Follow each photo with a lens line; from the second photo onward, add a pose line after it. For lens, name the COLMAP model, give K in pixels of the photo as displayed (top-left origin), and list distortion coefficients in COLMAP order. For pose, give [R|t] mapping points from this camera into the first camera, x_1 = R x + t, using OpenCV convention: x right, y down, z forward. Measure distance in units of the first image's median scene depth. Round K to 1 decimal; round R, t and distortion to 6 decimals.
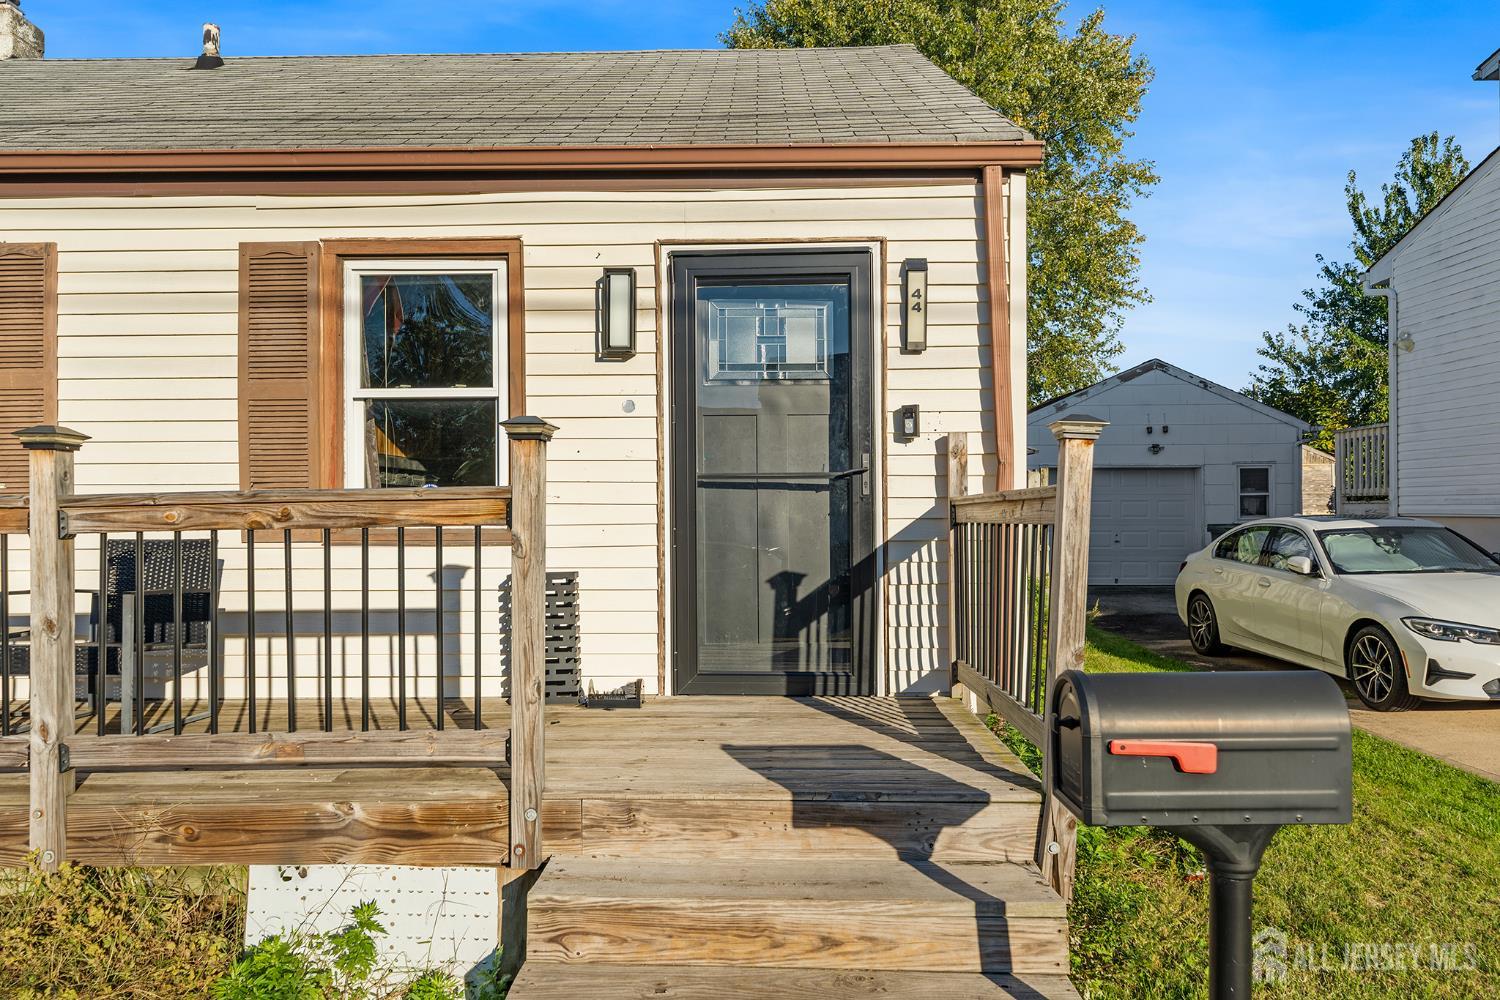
lens RADIAL K [[1033.2, 0, 740.2], [0, 1033.2, 504.6], [0, 0, 1]] dist [0.004961, 0.004674]
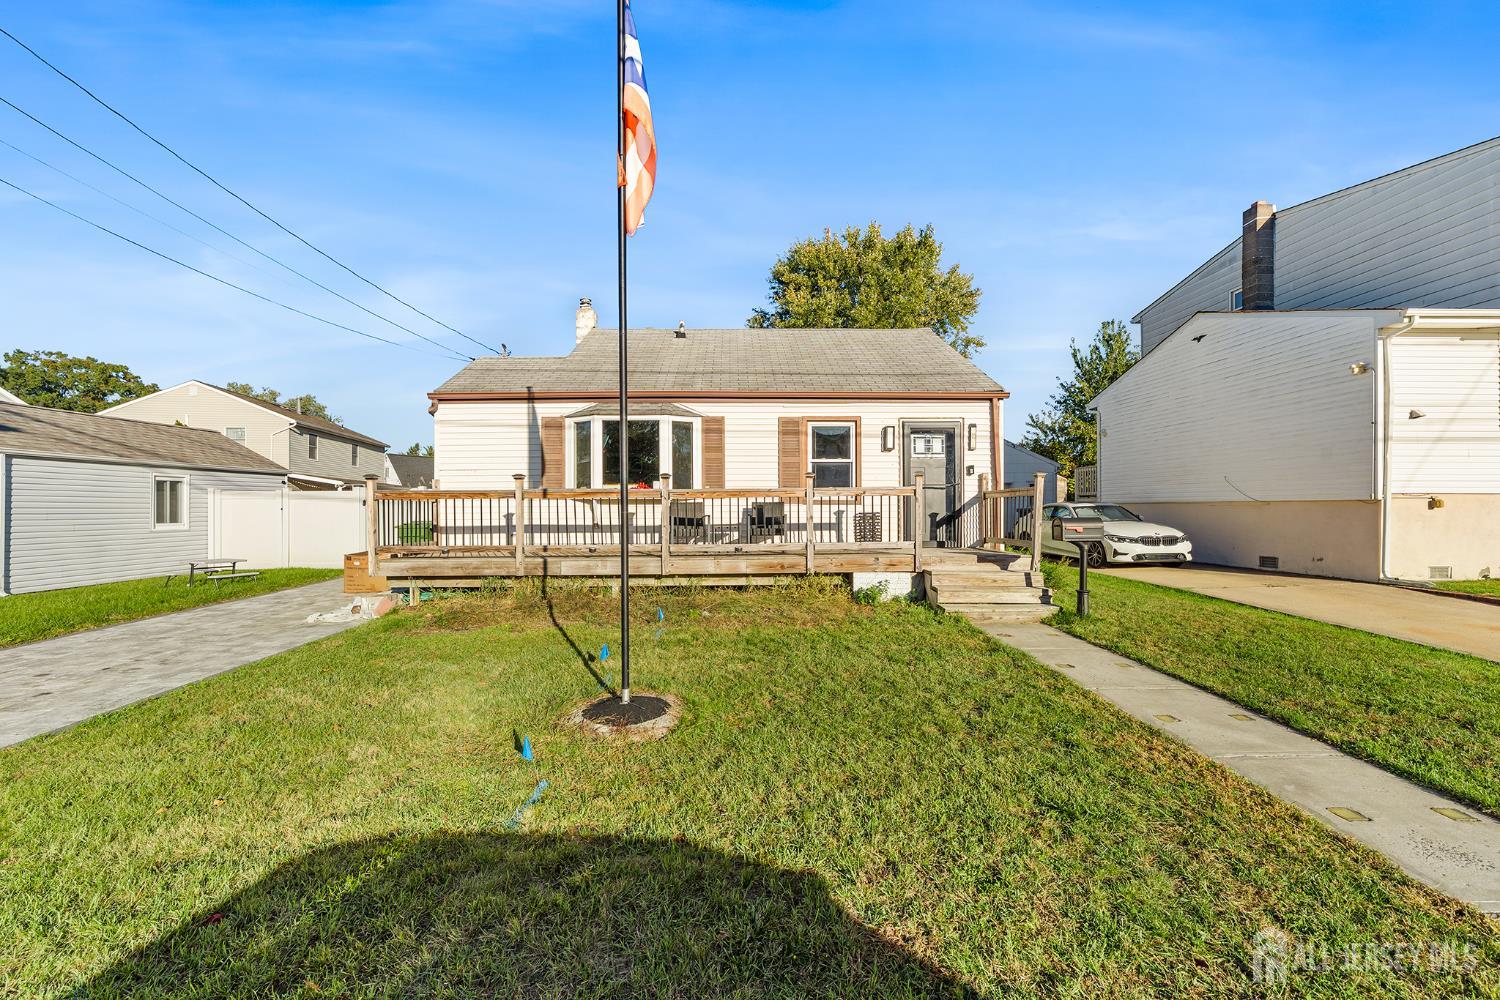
lens RADIAL K [[597.6, 0, 743.1], [0, 597.6, 498.7], [0, 0, 1]] dist [-0.001964, -0.000748]
pose [[0.999365, 0.003710, 0.035433, -0.670750], [-0.003461, 0.999969, -0.007073, 0.035021], [-0.035459, 0.006946, 0.999347, -0.984870]]
